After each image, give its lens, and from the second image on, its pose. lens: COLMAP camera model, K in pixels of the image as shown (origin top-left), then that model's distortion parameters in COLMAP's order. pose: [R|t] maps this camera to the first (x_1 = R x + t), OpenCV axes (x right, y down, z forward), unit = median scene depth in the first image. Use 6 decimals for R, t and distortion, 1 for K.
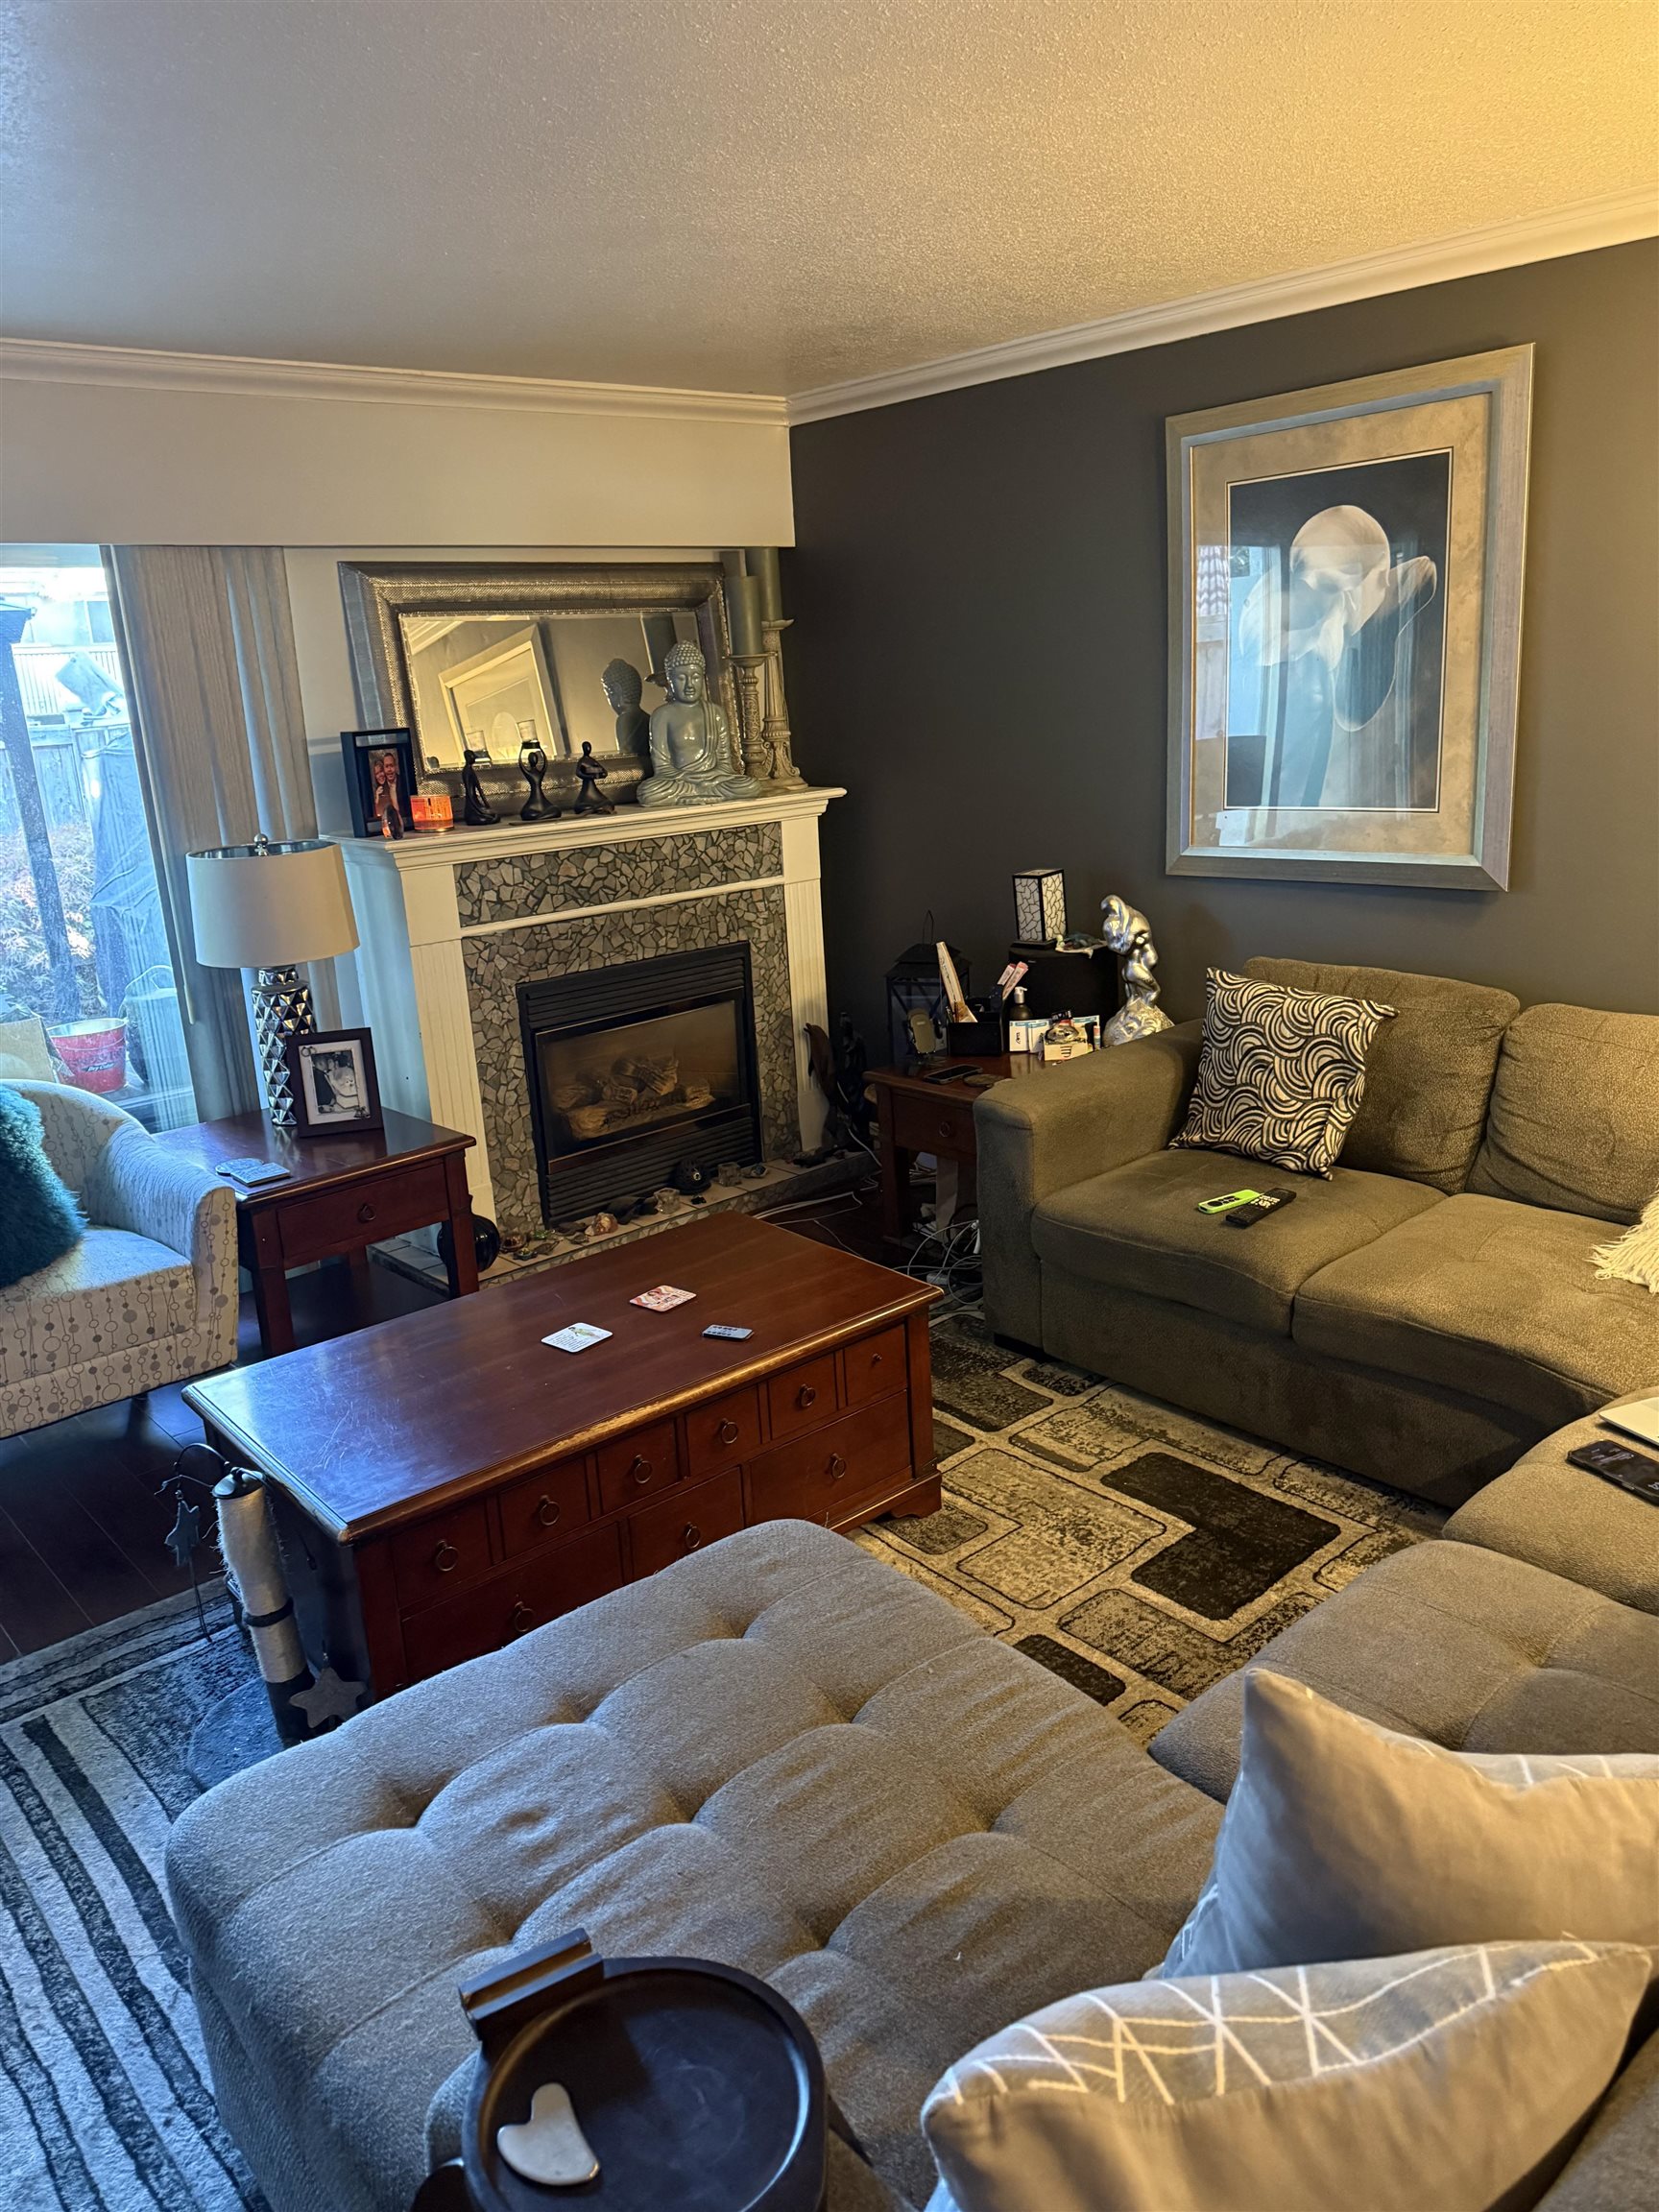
lens RADIAL K [[1522.7, 0, 829.5], [0, 1522.7, 1106.0], [0, 0, 1]] dist [0.034885, -0.005909]
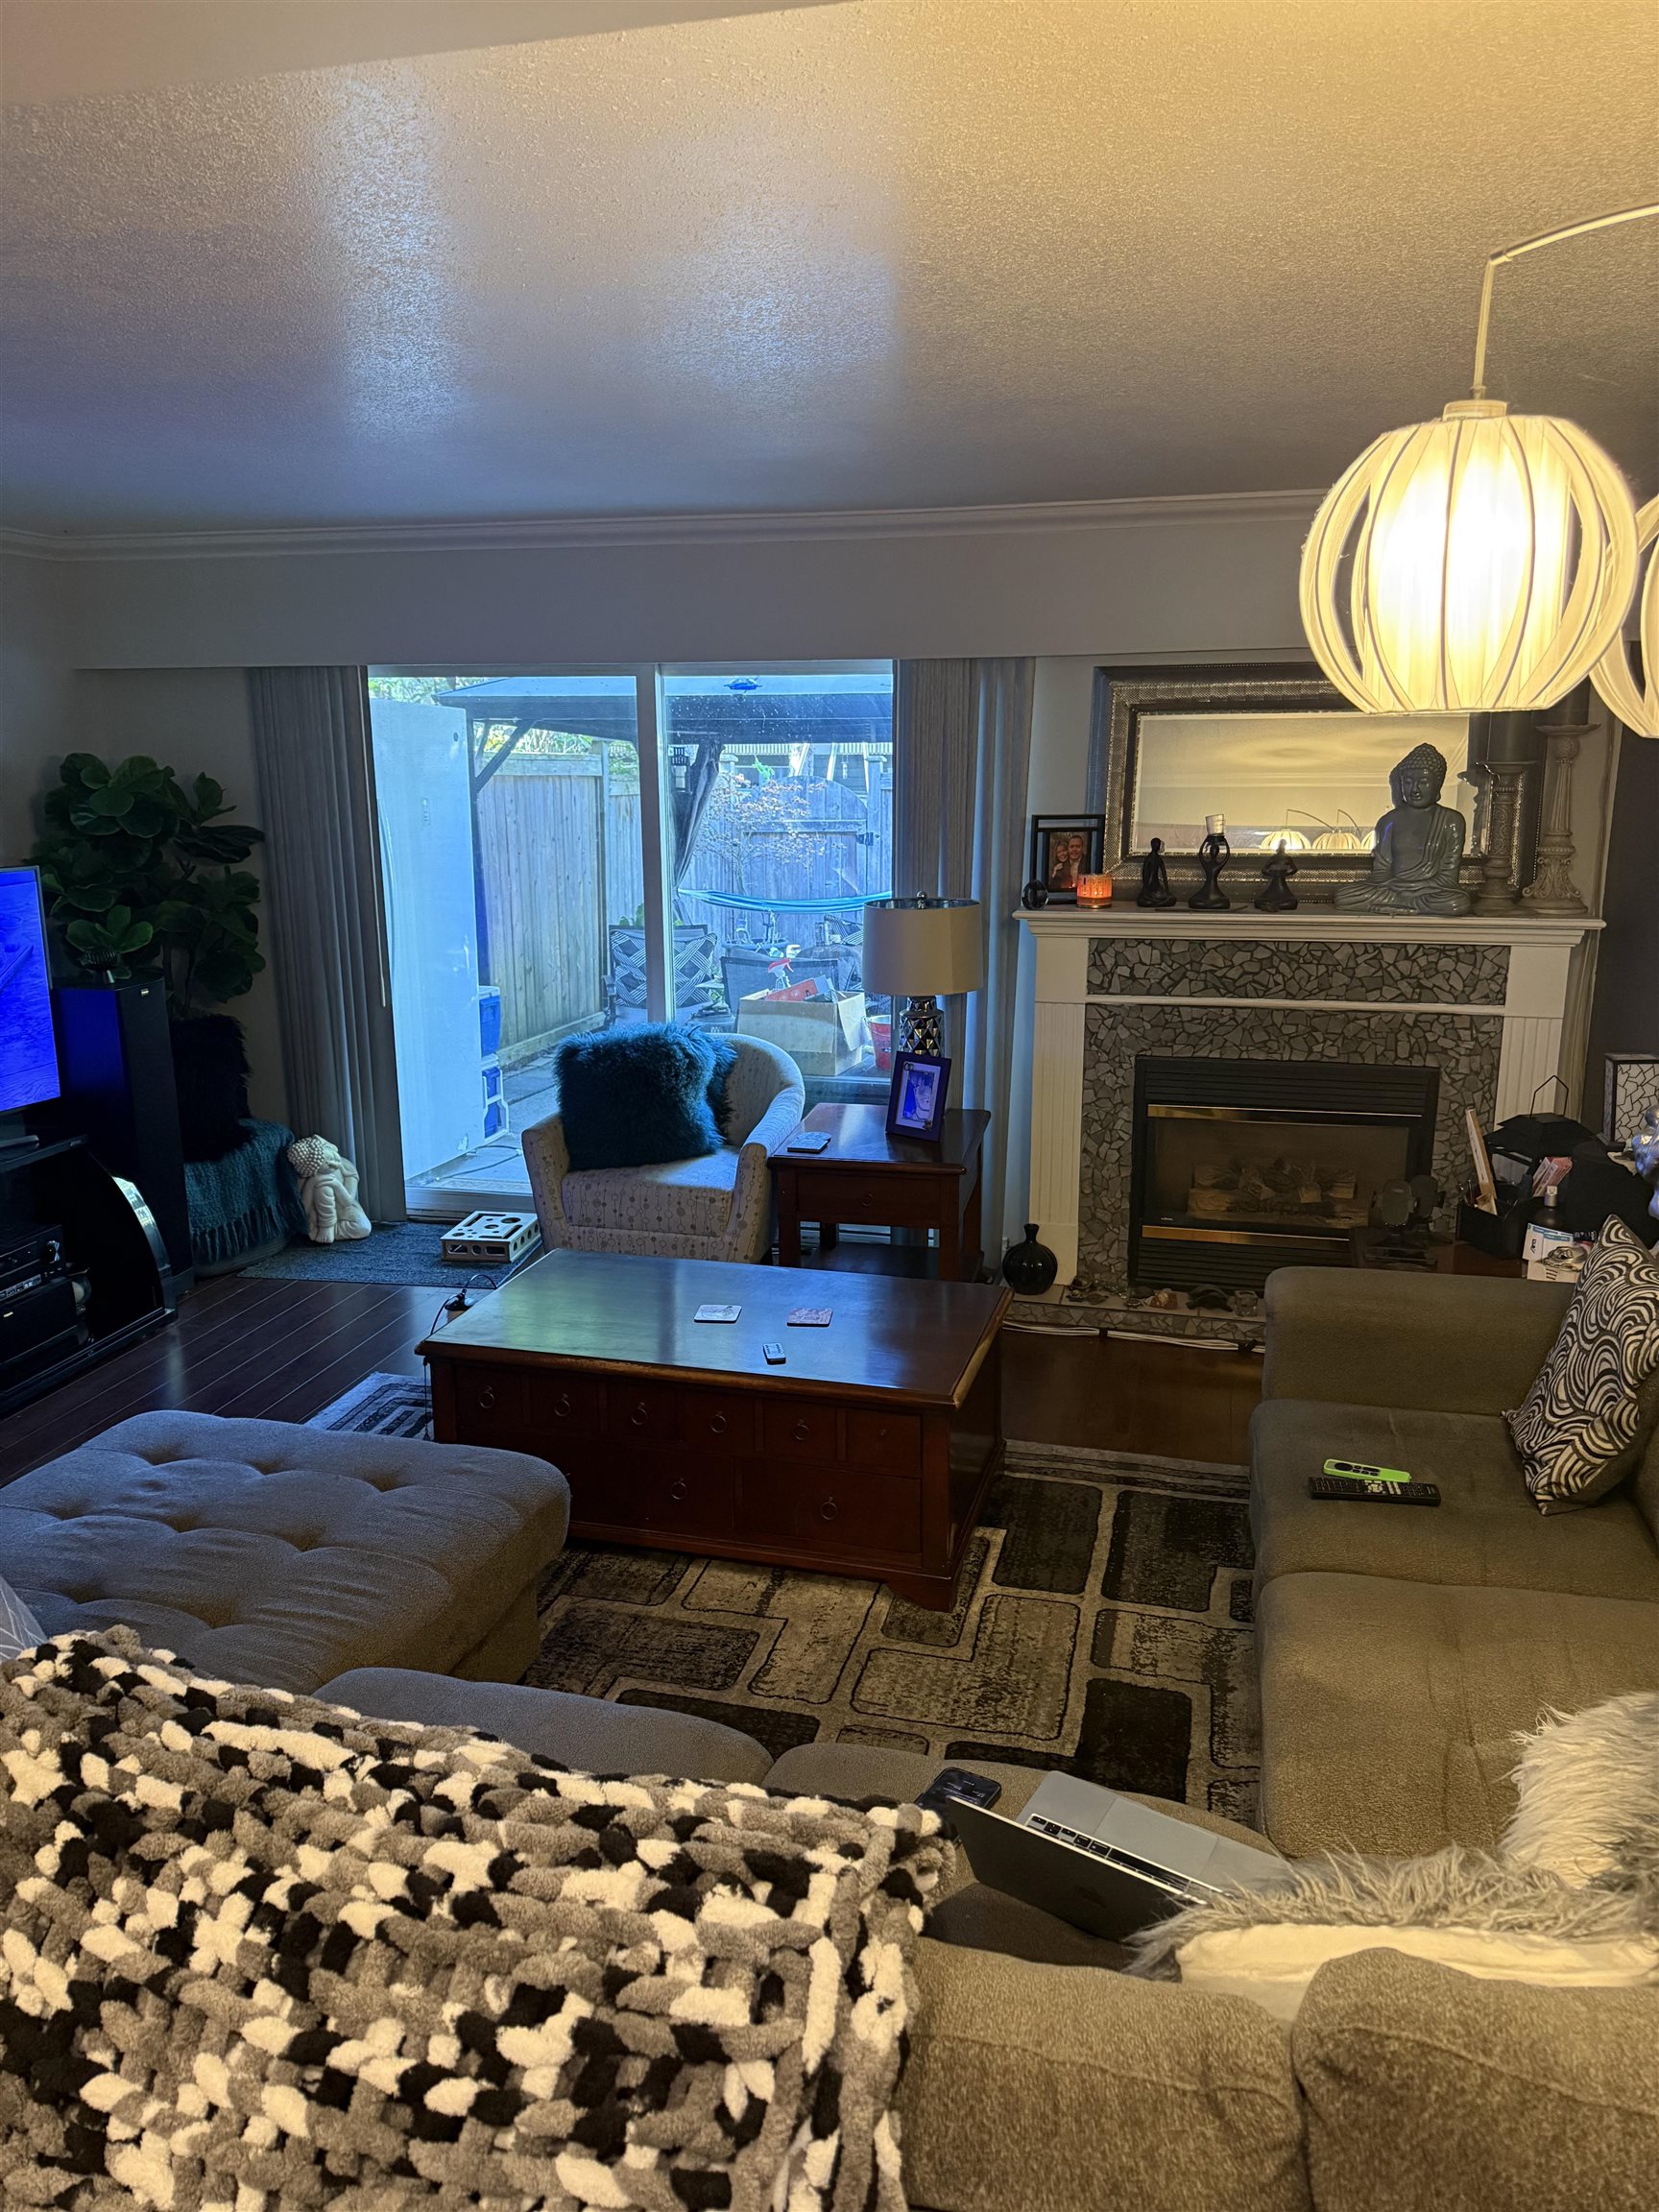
lens RADIAL K [[1522.7, 0, 829.5], [0, 1522.7, 1106.0], [0, 0, 1]] dist [0.034885, -0.005909]
pose [[0.547144, 0.234995, -0.803375, 0.543578], [-0.247402, 0.962302, 0.112988, -0.112245], [0.799641, 0.136936, 0.584656, 0.201744]]
